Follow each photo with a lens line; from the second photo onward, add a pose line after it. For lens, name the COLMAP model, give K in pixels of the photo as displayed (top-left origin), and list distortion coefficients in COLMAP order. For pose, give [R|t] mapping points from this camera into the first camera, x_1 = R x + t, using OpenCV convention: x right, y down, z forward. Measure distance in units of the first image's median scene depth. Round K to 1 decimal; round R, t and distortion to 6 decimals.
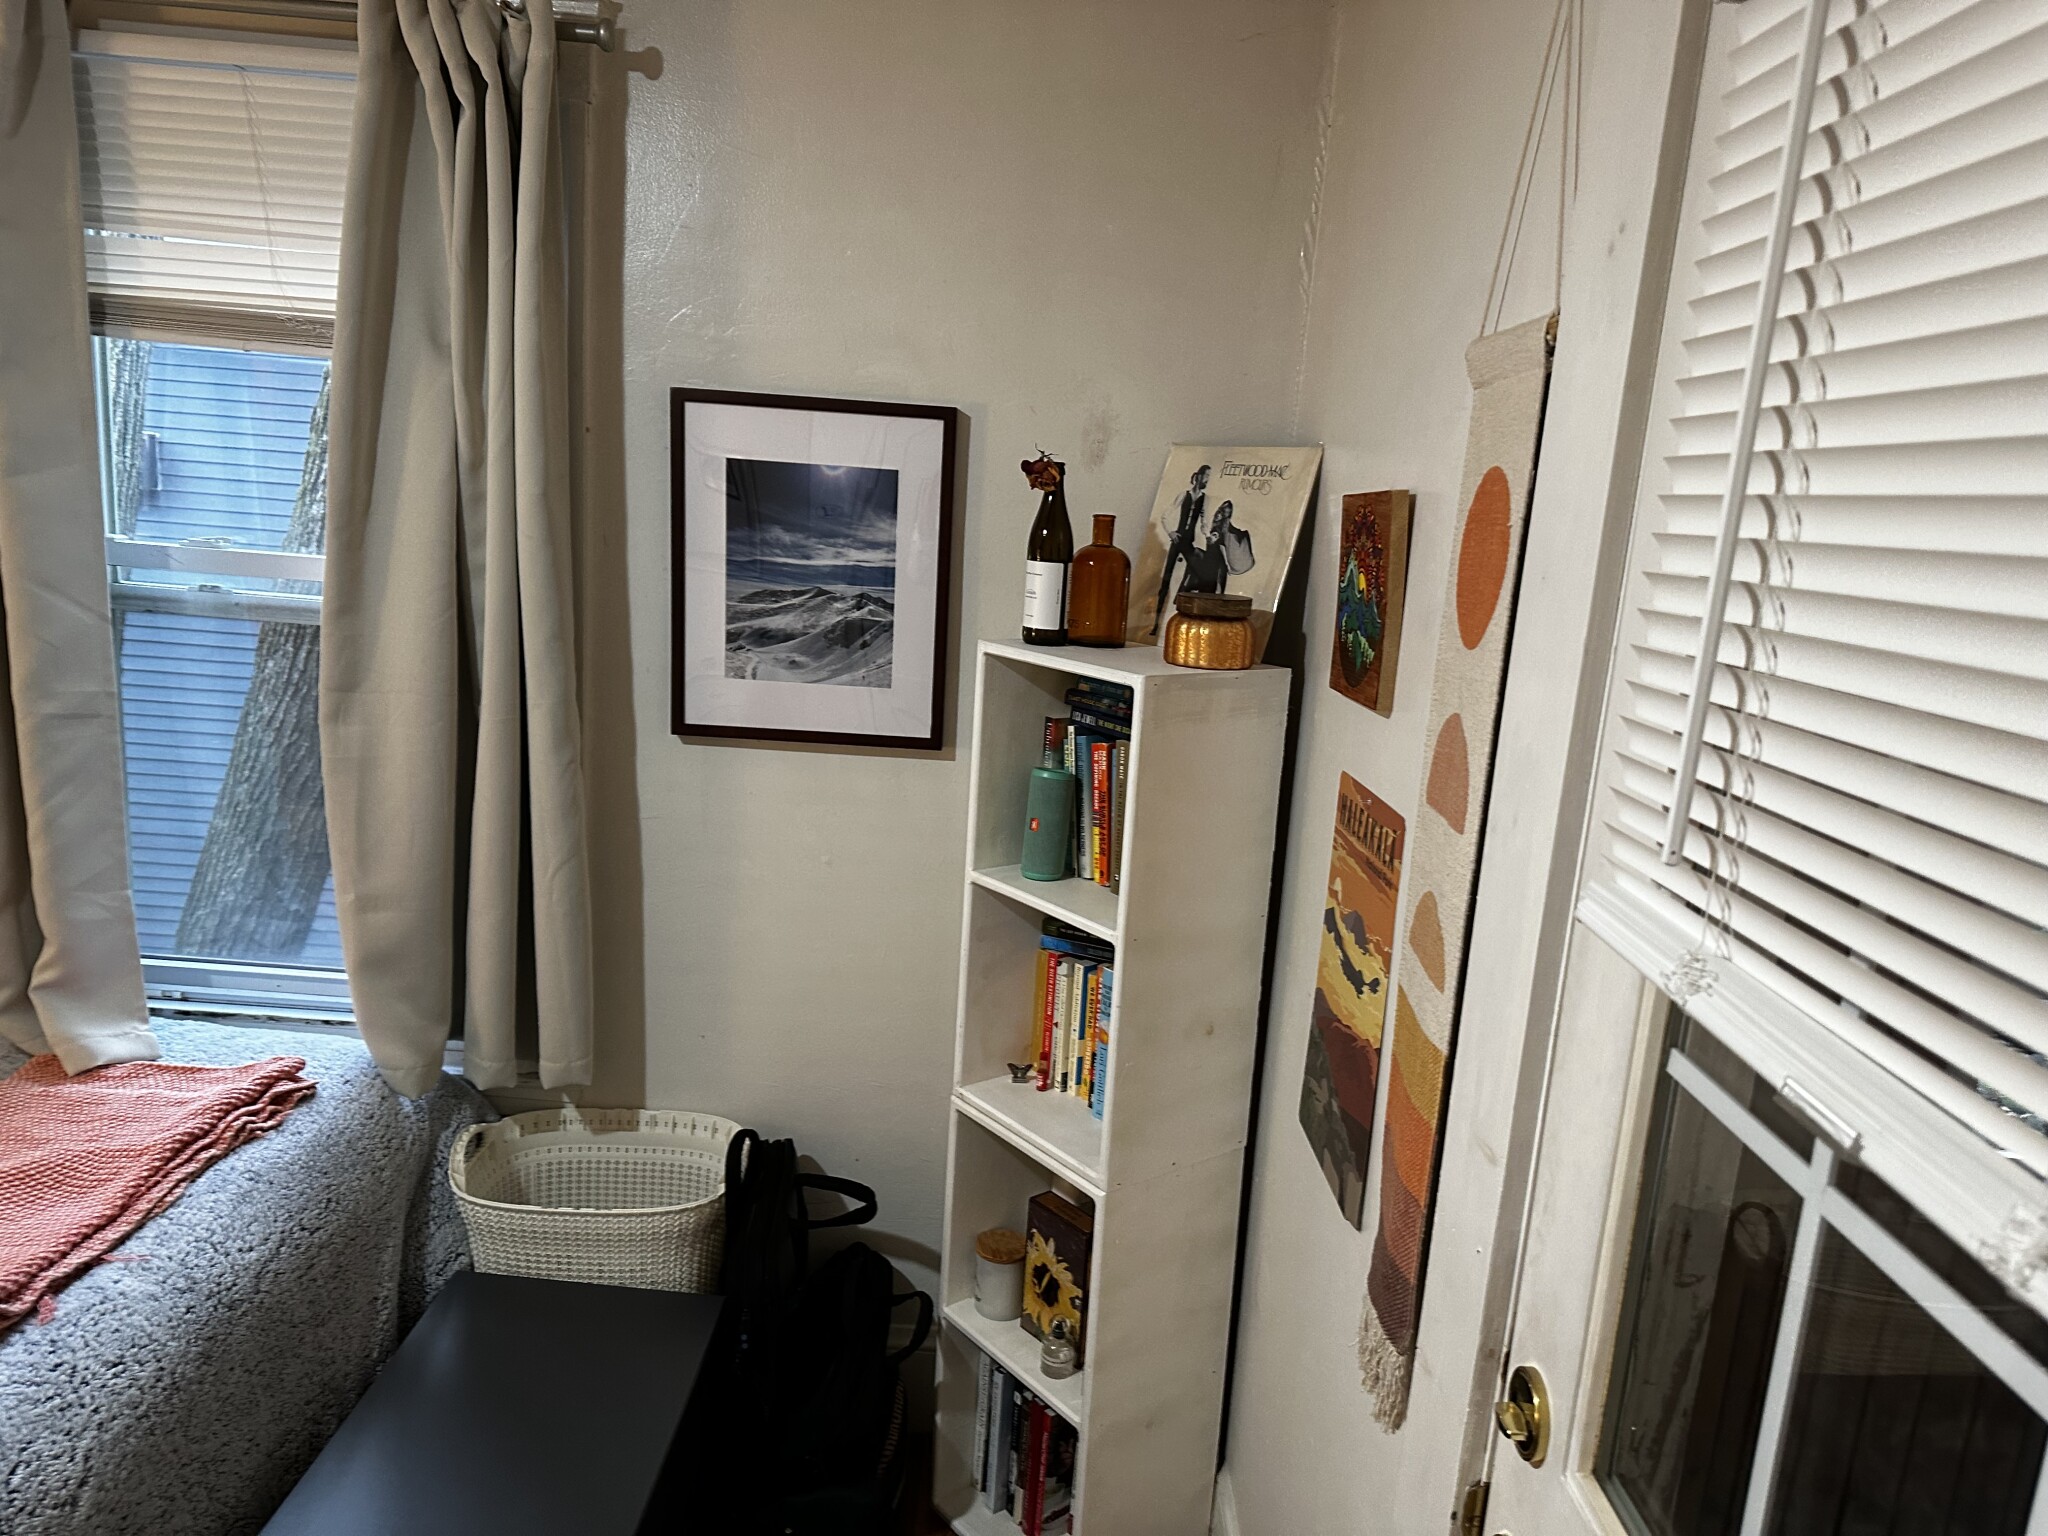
lens RADIAL K [[1445.4, 0, 1043.0], [0, 1445.4, 758.5], [0, 0, 1]] dist [0.037530, -0.029015]
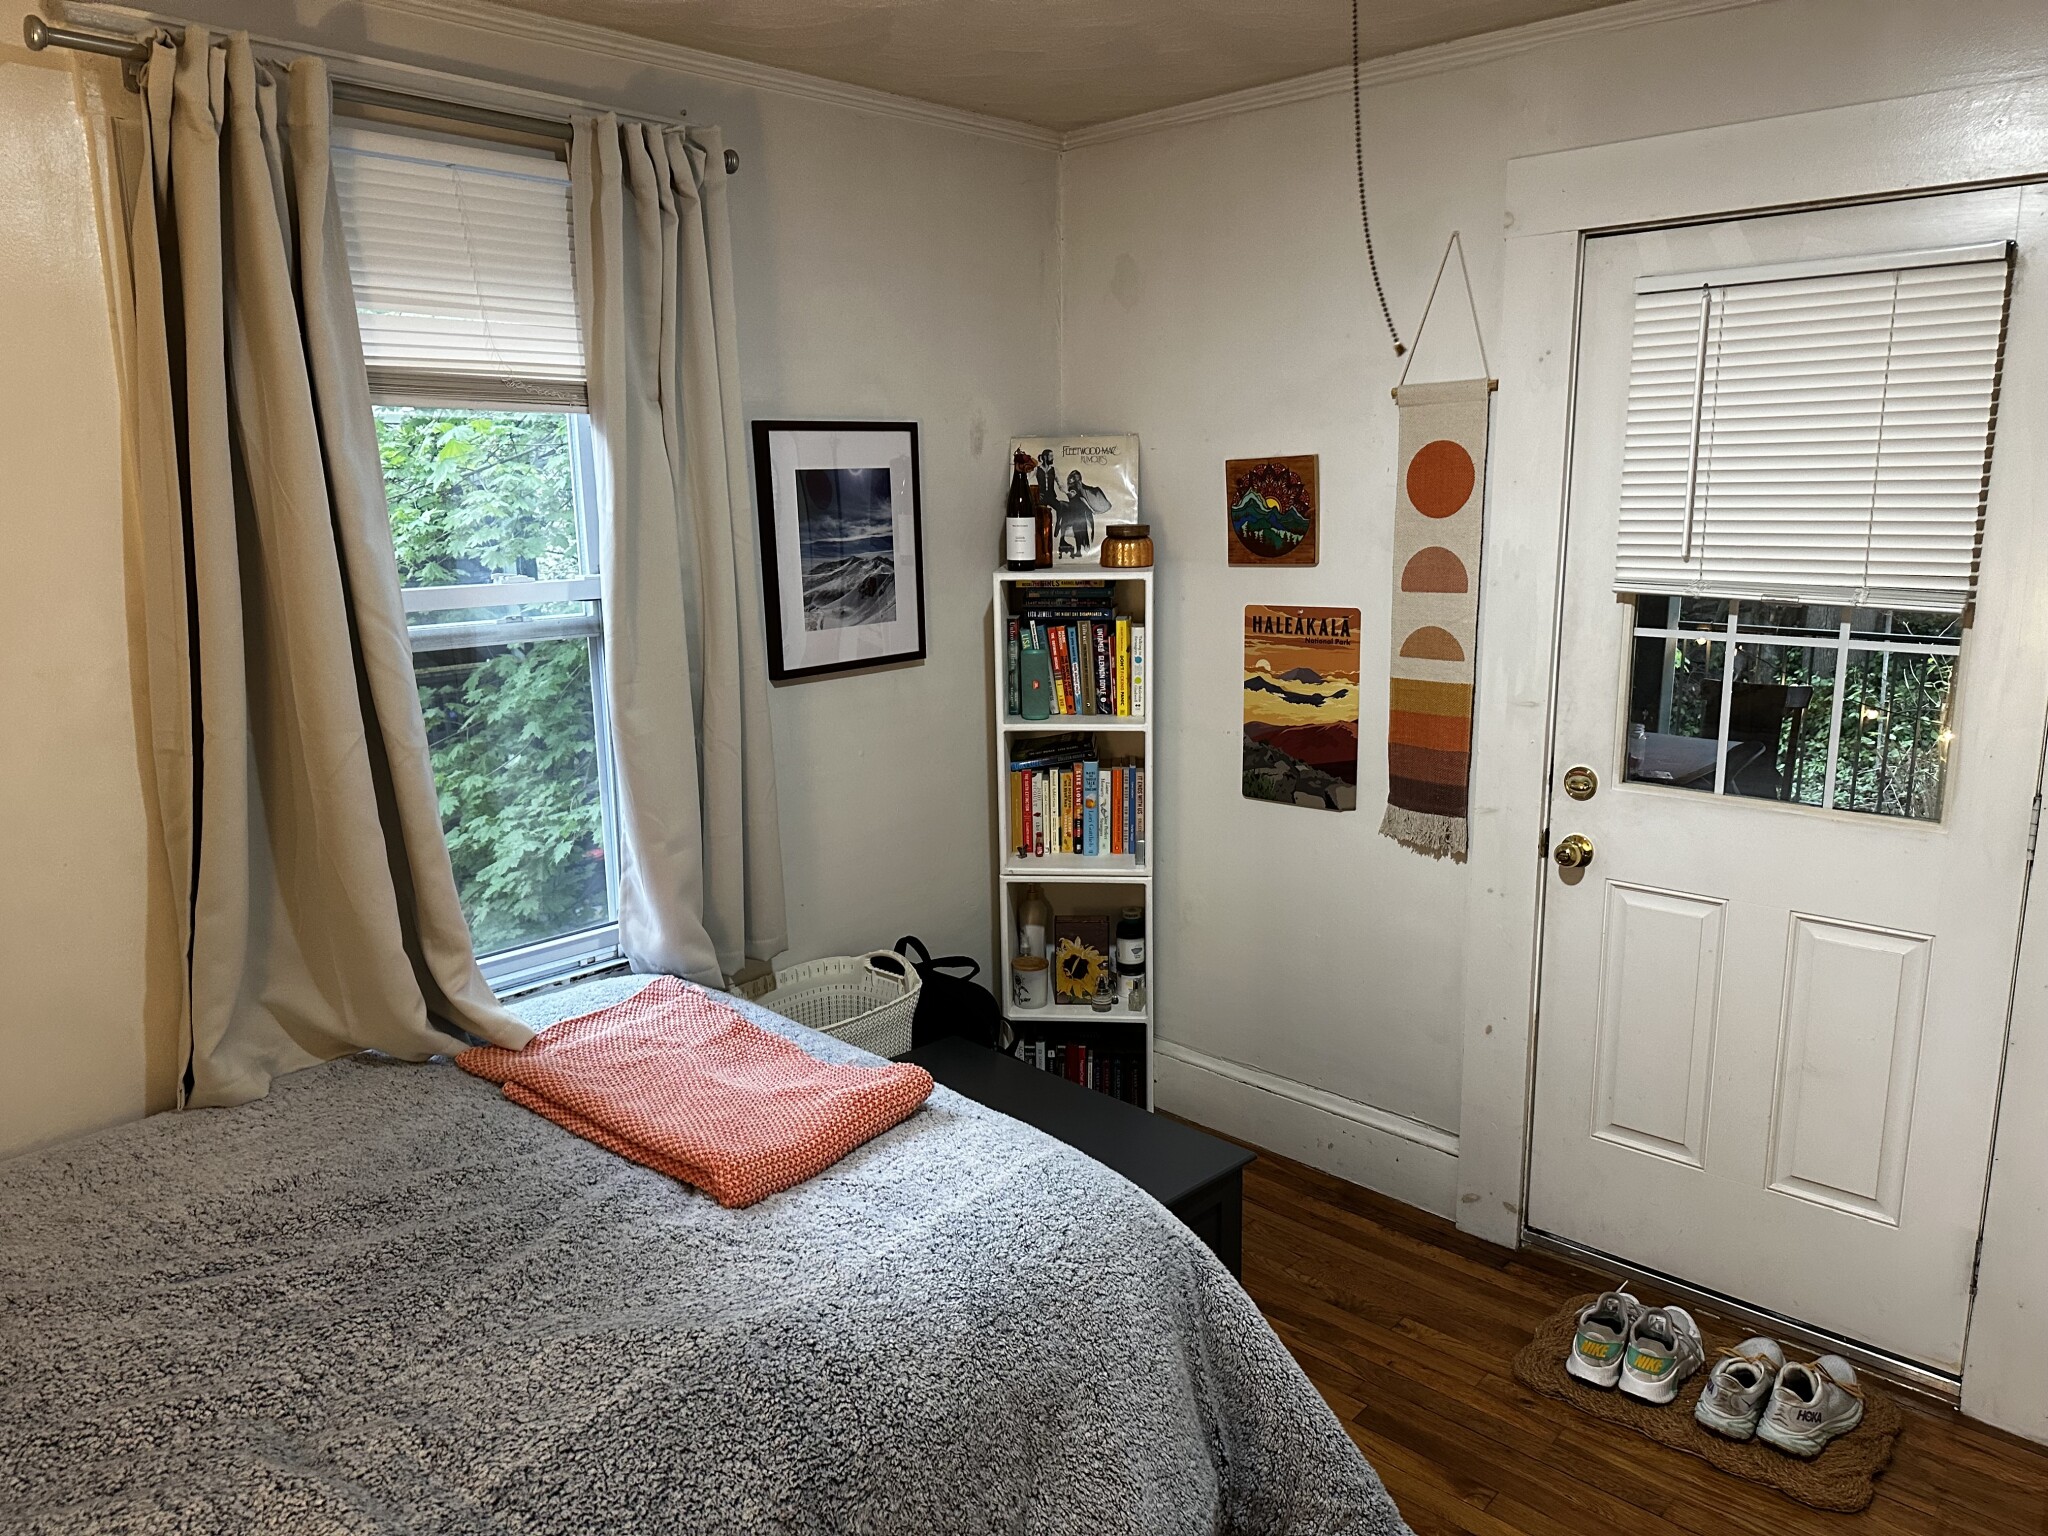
lens RADIAL K [[1426.0, 0, 1024.0], [0, 1426.0, 768.0], [0, 0, 1]] dist [0.061929, -0.103047]
pose [[0.684899, -0.225764, 0.692779, -1.066911], [0.196315, 0.972804, 0.122937, -0.057191], [-0.701693, 0.051804, 0.710594, -0.093406]]
